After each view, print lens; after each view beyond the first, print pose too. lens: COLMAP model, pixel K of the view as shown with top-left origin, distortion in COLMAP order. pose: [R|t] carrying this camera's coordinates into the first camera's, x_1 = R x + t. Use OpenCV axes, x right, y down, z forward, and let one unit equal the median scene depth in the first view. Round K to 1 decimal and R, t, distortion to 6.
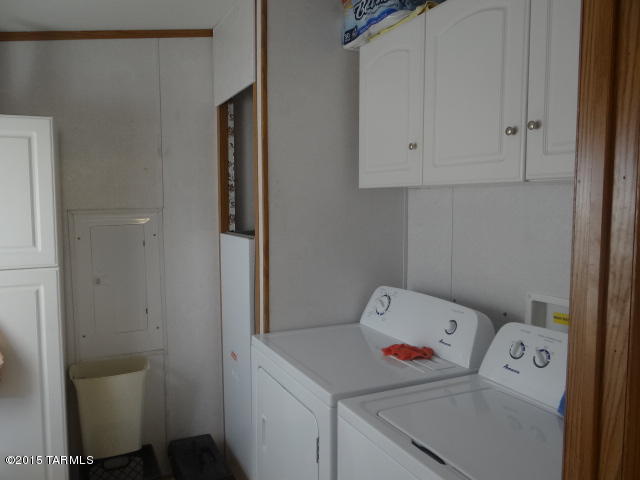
lens RADIAL K [[511.7, 0, 320.0], [0, 511.7, 240.0], [0, 0, 1]] dist [0.001855, 0.000576]
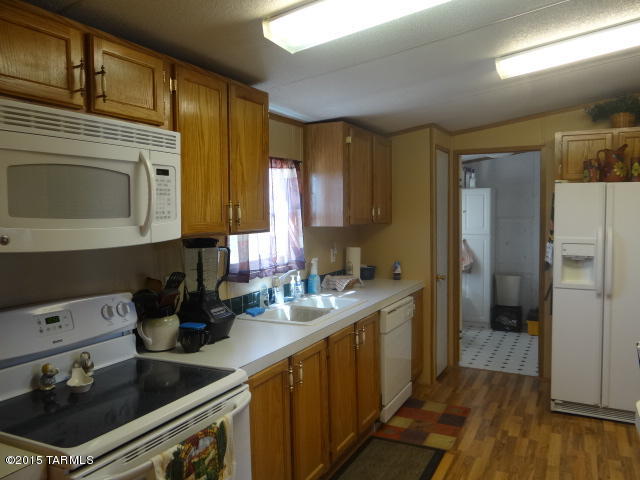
lens RADIAL K [[511.7, 0, 320.0], [0, 511.7, 240.0], [0, 0, 1]] dist [0.001855, 0.000576]
pose [[0.610777, 0.042666, -0.790652, 1.172229], [-0.056690, 0.998341, 0.010081, 0.096959], [0.789771, 0.038665, 0.612182, -1.531172]]
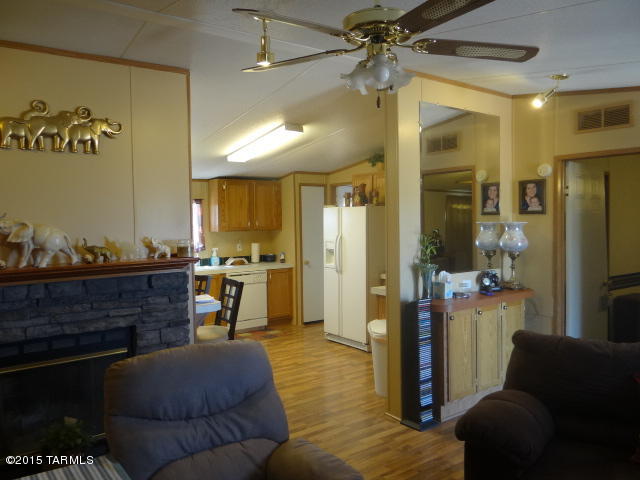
lens RADIAL K [[511.7, 0, 320.0], [0, 511.7, 240.0], [0, 0, 1]] dist [0.001855, 0.000576]
pose [[0.186763, 0.039197, -0.981623, 4.407412], [-0.062888, 0.997631, 0.027872, -0.073232], [0.980390, 0.056527, 0.188785, 0.173245]]
